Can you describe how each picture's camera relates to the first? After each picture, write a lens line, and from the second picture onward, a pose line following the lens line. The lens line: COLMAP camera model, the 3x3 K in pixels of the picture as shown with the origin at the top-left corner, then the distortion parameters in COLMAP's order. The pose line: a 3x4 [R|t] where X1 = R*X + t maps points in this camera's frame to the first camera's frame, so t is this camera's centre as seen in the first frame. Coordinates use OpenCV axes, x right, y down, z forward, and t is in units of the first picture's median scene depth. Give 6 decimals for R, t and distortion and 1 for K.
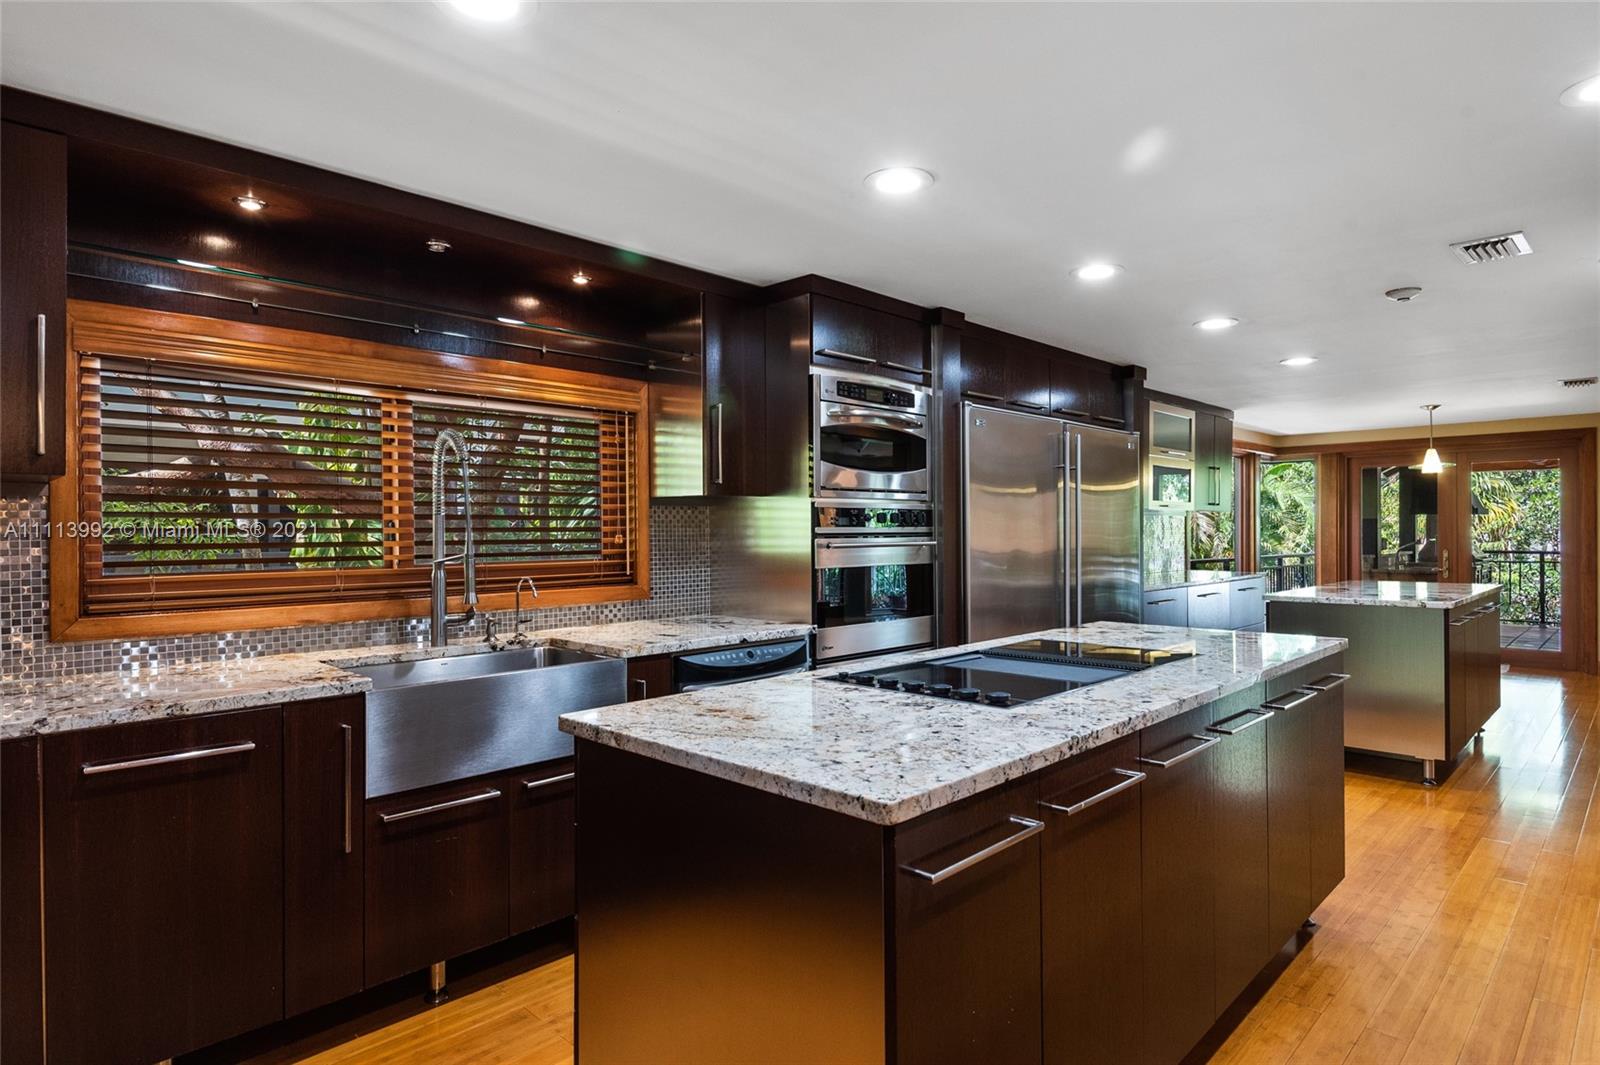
lens RADIAL K [[880.8, 0, 802.9], [0, 880.8, 533.8], [0, 0, 1]] dist [0.012878, -0.002804]
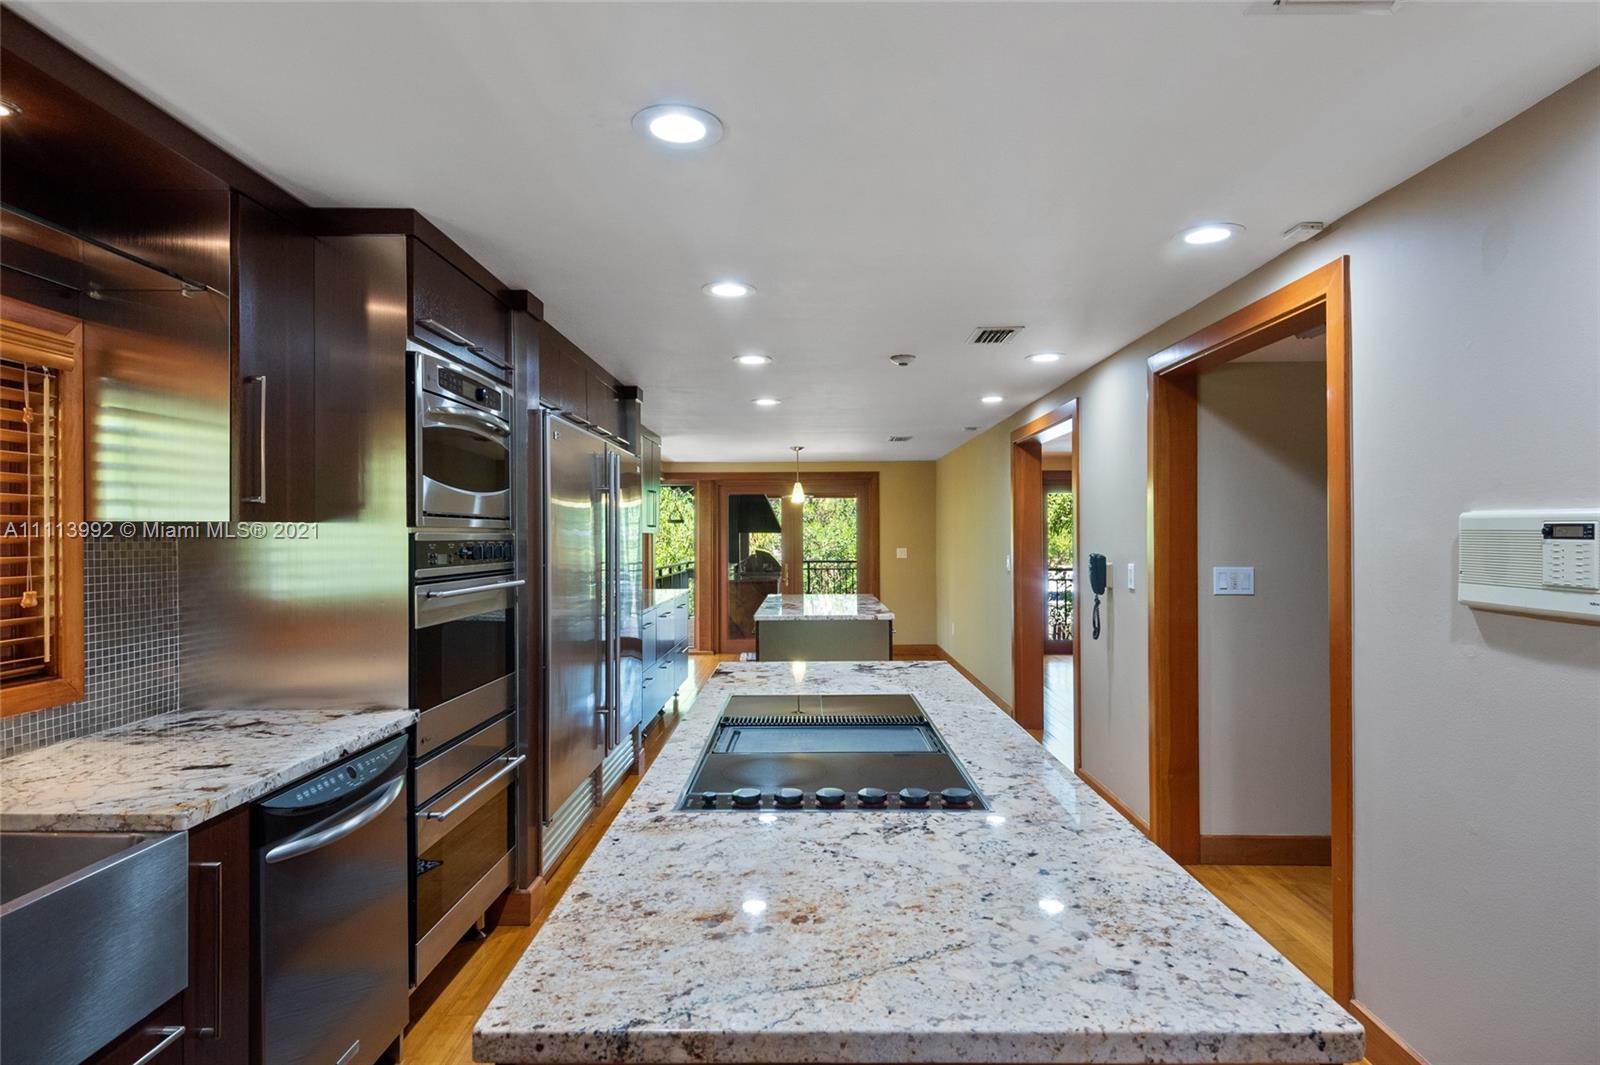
lens RADIAL K [[880.8, 0, 802.0], [0, 880.8, 530.0], [0, 0, 1]] dist [0.012878, -0.002804]
pose [[0.720616, 0.010152, 0.693260, -0.242516], [0.000278, 0.999888, -0.014931, -0.027454], [-0.693335, 0.010952, 0.720532, 0.269779]]
